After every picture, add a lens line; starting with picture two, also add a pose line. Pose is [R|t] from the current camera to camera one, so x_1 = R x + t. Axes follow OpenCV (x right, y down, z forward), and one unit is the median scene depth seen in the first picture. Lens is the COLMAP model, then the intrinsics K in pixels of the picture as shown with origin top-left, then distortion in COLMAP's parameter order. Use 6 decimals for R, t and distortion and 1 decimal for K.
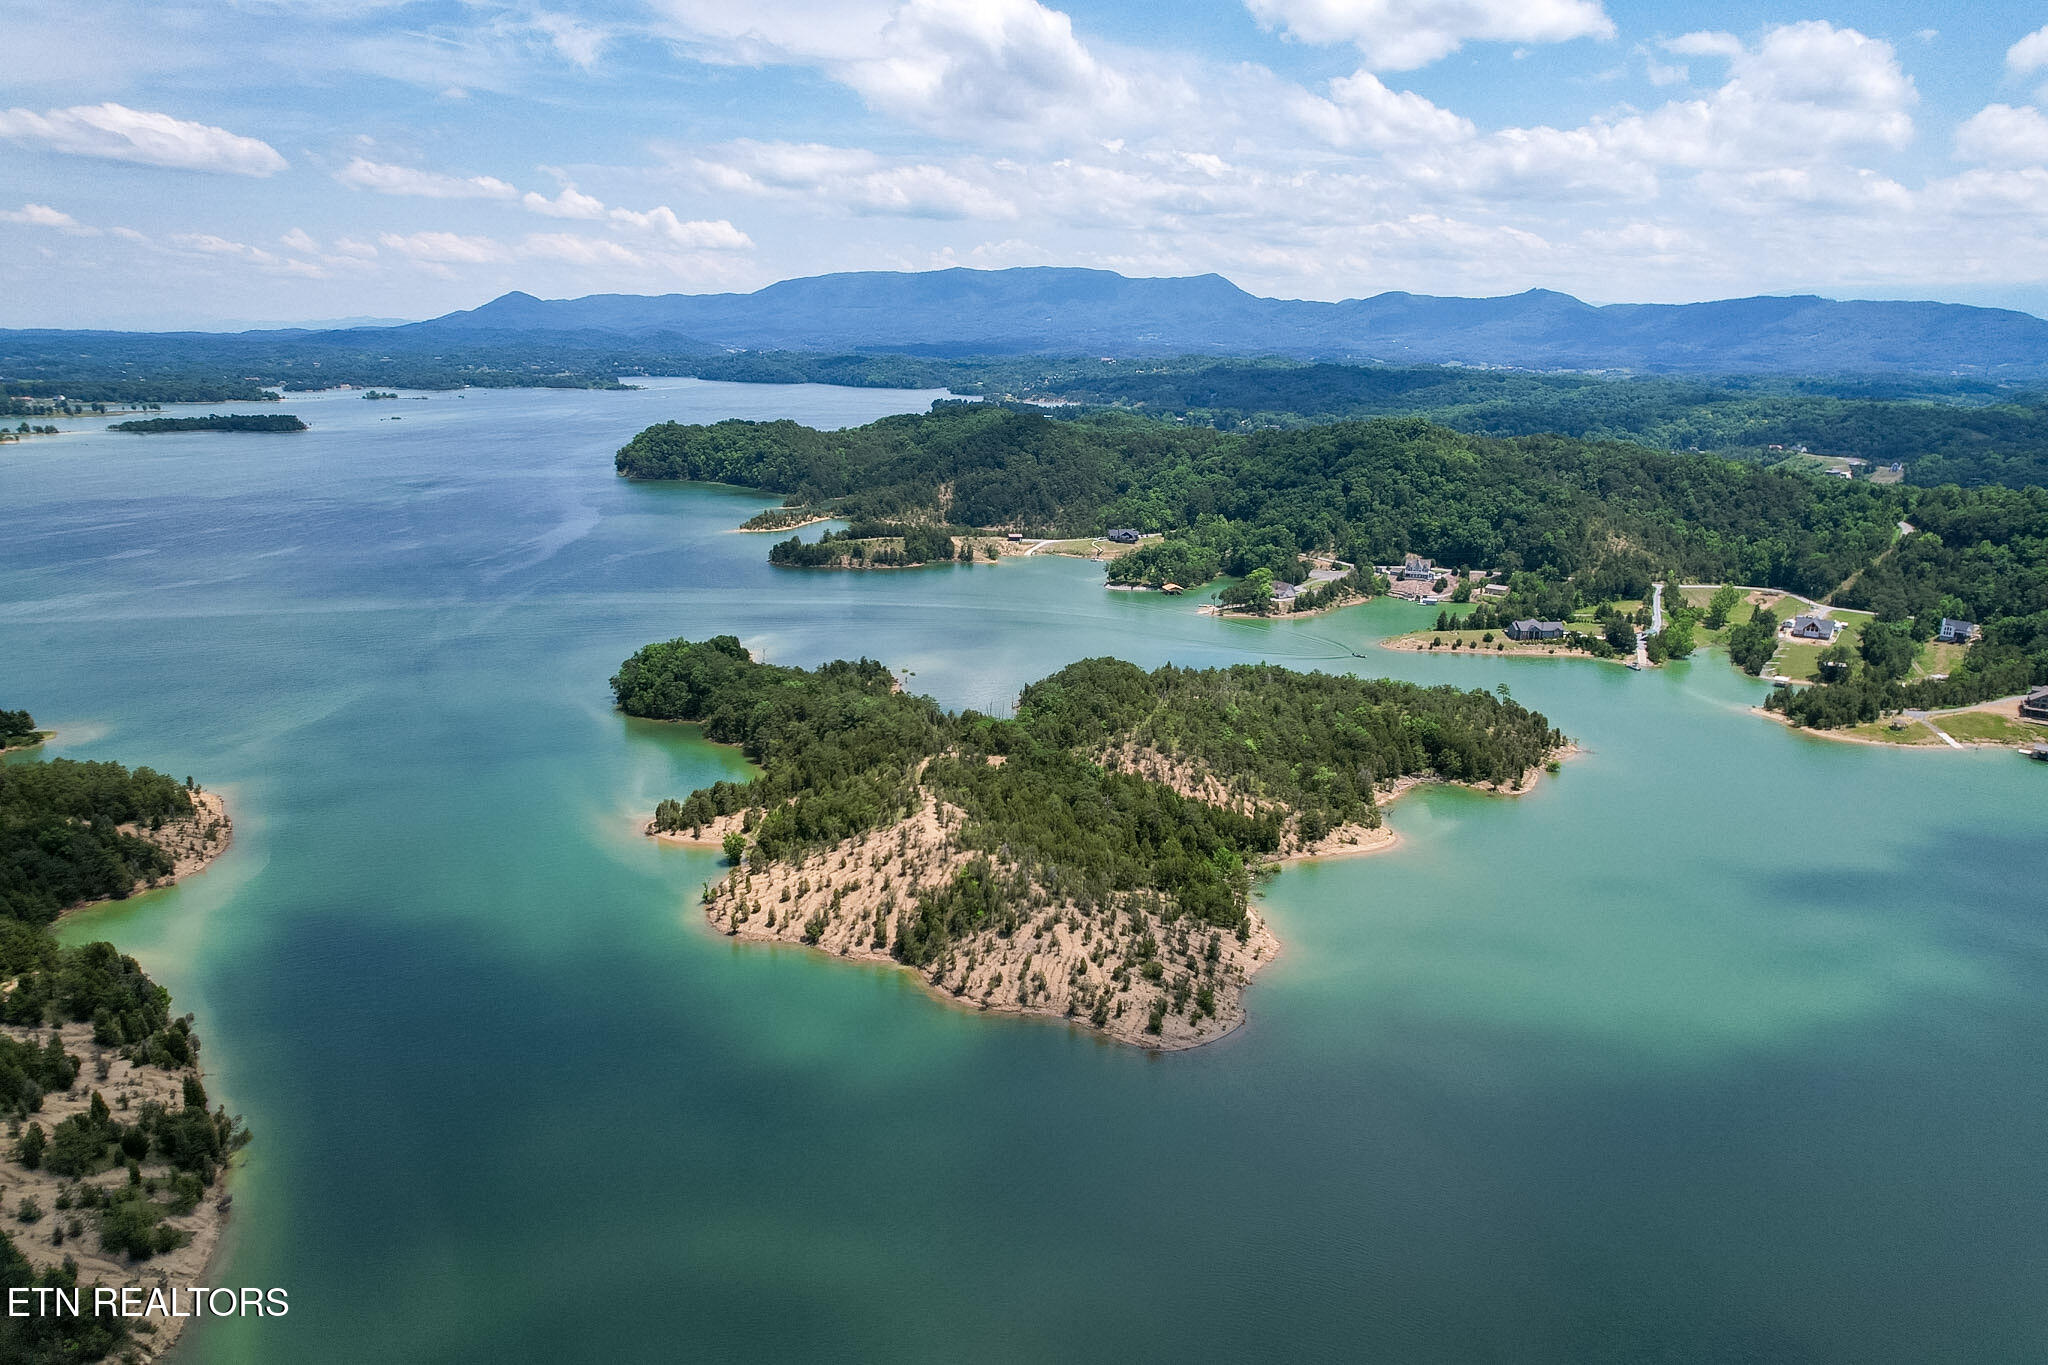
lens RADIAL K [[1313.3, 0, 1029.9], [0, 1313.3, 683.6], [0, 0, 1]] dist [-0.073518, 0.068869]
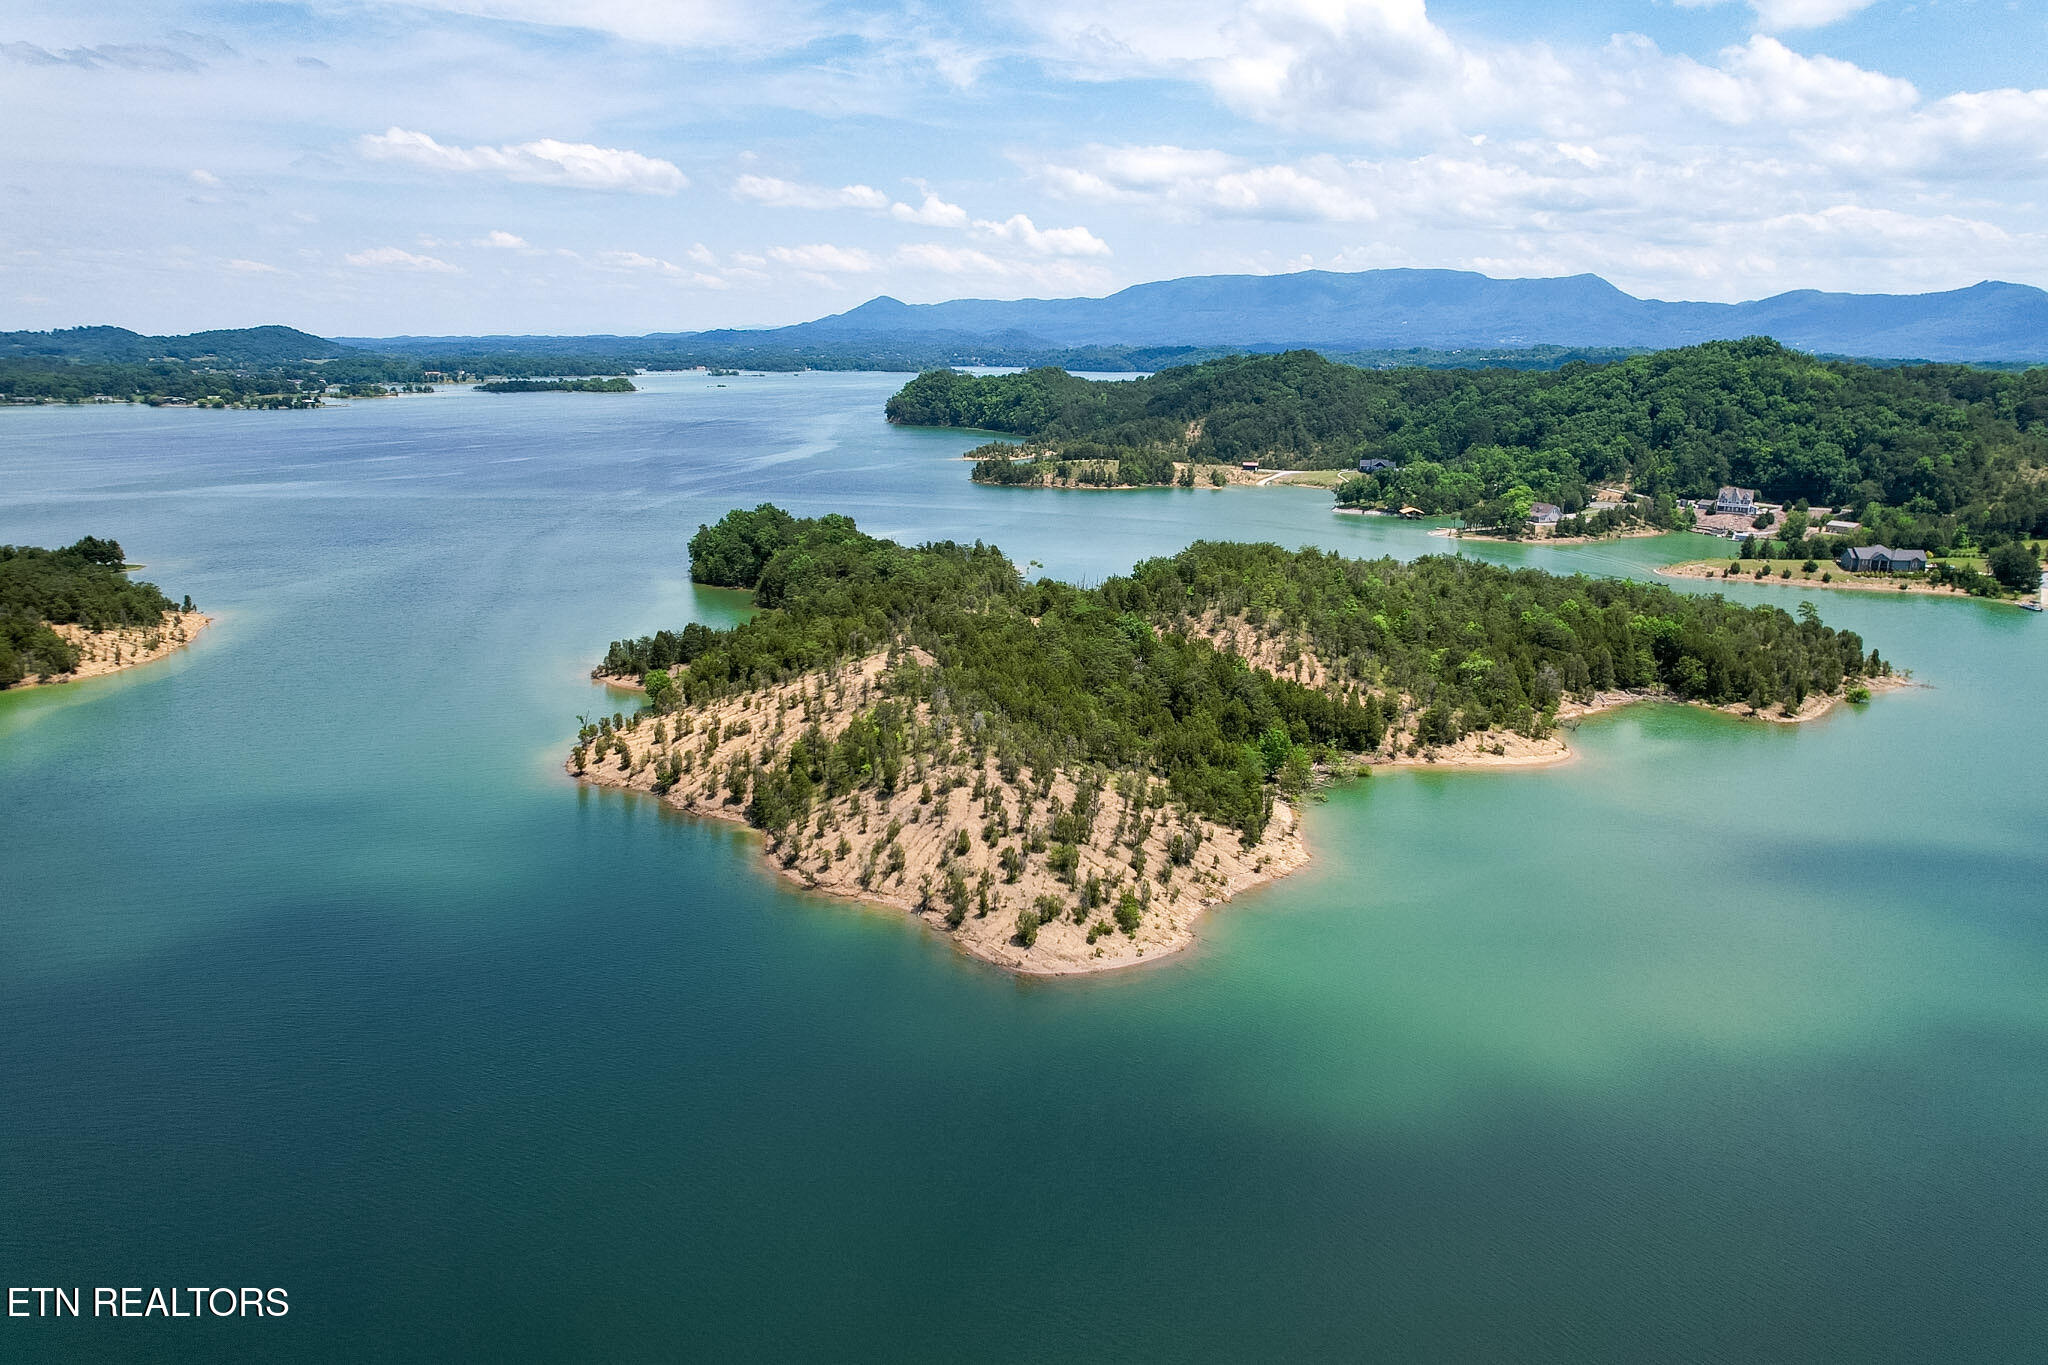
lens RADIAL K [[1313.3, 0, 1028.7], [0, 1313.3, 666.8], [0, 0, 1]] dist [-0.073518, 0.068869]
pose [[0.965200, 0.059824, -0.254578, 0.091313], [-0.065060, 0.997807, -0.012188, 0.051145], [0.253291, 0.028327, 0.966975, 0.139834]]
